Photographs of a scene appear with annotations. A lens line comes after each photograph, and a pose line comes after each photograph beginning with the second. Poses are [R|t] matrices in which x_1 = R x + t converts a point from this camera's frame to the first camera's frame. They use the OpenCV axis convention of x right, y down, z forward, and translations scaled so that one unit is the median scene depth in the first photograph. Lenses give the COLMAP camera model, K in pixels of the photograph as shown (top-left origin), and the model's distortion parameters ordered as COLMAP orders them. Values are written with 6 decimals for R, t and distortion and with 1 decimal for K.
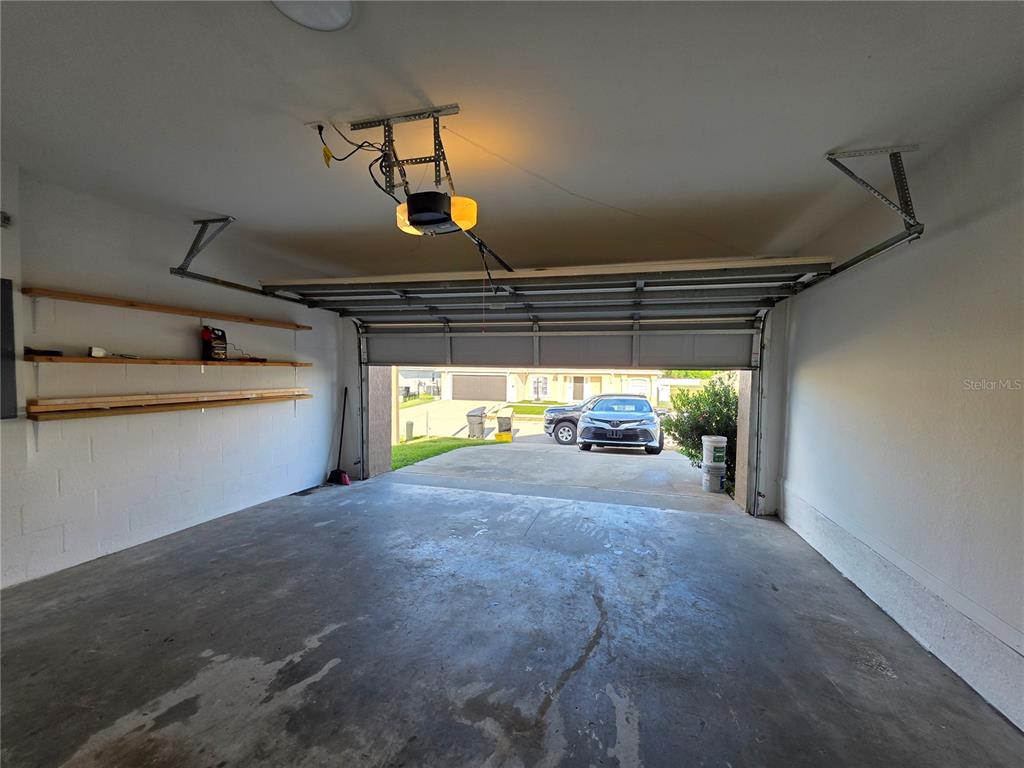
lens RADIAL K [[410.4, 0, 515.5], [0, 410.4, 390.3], [0, 0, 1]] dist [0.000234, 0.001083]
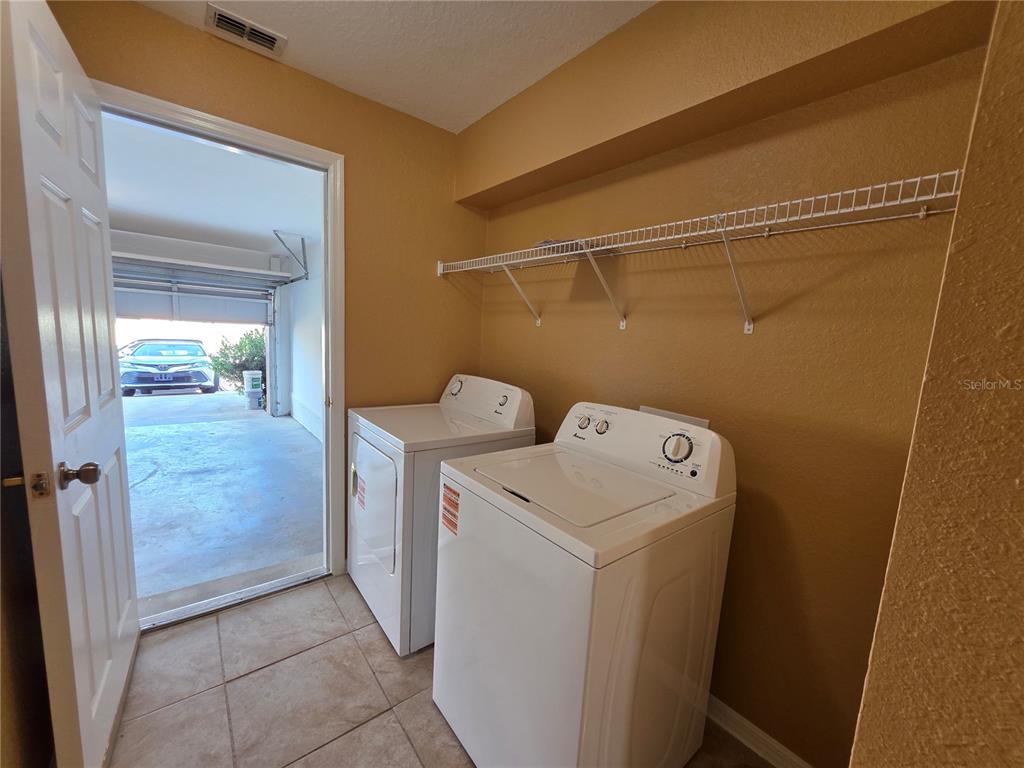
lens RADIAL K [[410.4, 0, 517.1], [0, 410.4, 391.4], [0, 0, 1]] dist [0.000234, 0.001083]
pose [[0.587316, -0.088460, 0.804509, -0.122358], [-0.020969, 0.992012, 0.124386, -0.012477], [-0.809086, -0.089924, 0.580770, -0.558560]]
